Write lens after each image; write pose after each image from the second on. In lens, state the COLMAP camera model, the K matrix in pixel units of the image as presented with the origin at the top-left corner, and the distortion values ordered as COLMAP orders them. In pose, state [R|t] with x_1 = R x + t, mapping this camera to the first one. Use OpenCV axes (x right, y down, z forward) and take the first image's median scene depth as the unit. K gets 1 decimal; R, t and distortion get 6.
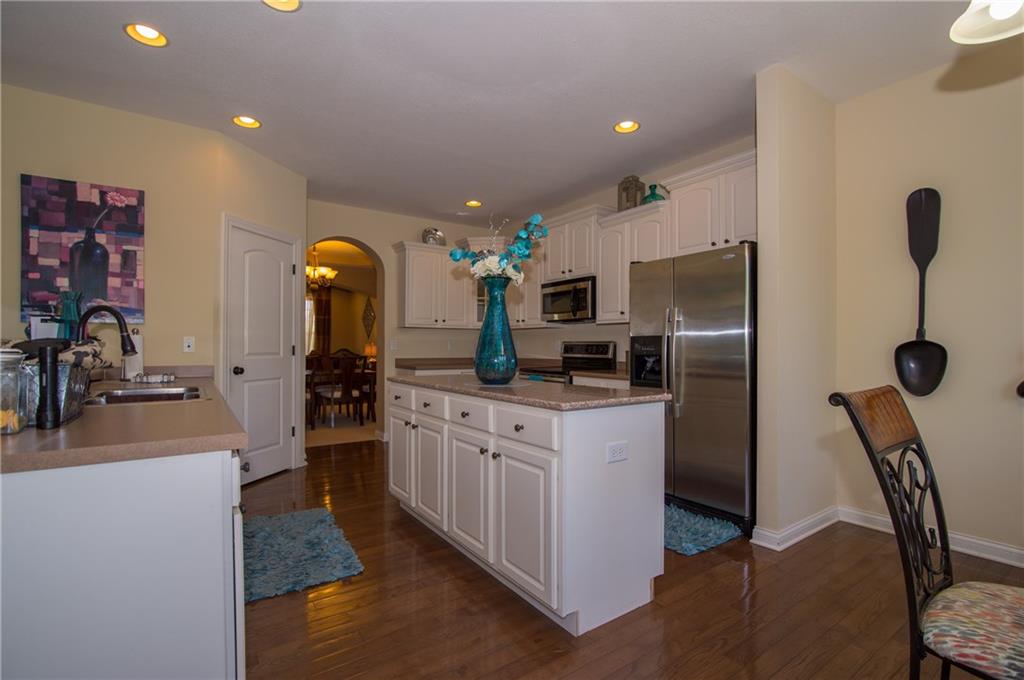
lens RADIAL K [[474.6, 0, 516.1], [0, 474.6, 344.1], [0, 0, 1]] dist [-0.016650, 0.000697]
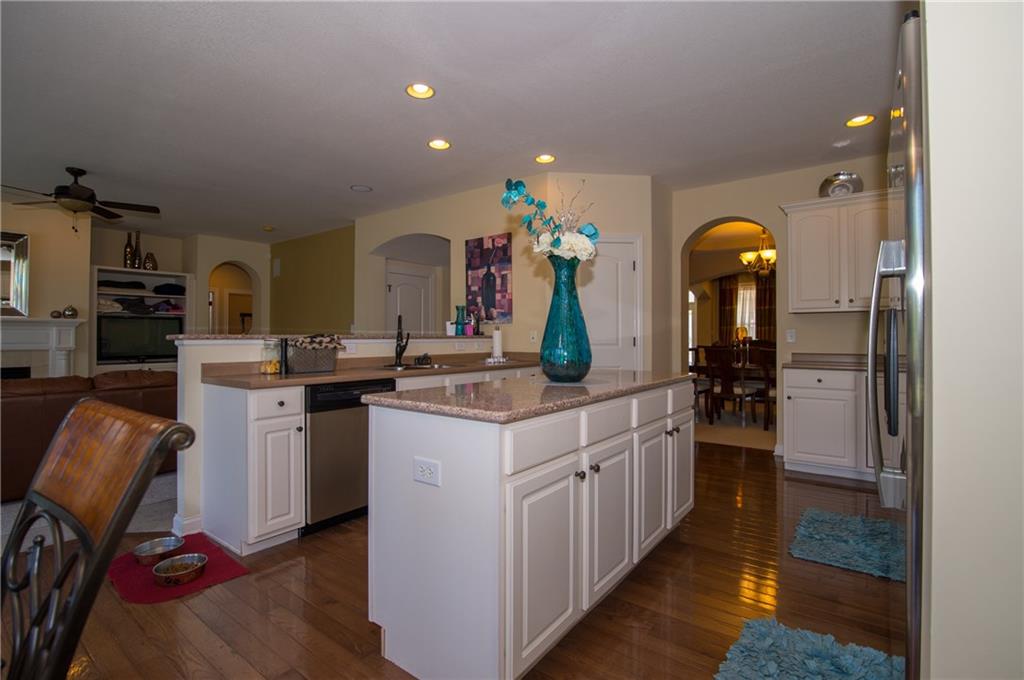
lens RADIAL K [[474.6, 0, 513.2], [0, 474.6, 333.8], [0, 0, 1]] dist [-0.016650, 0.000697]
pose [[0.304756, -0.009924, -0.952379, 0.637826], [0.005421, 0.999948, -0.008685, 0.004908], [0.952415, -0.002516, 0.304794, 0.566010]]
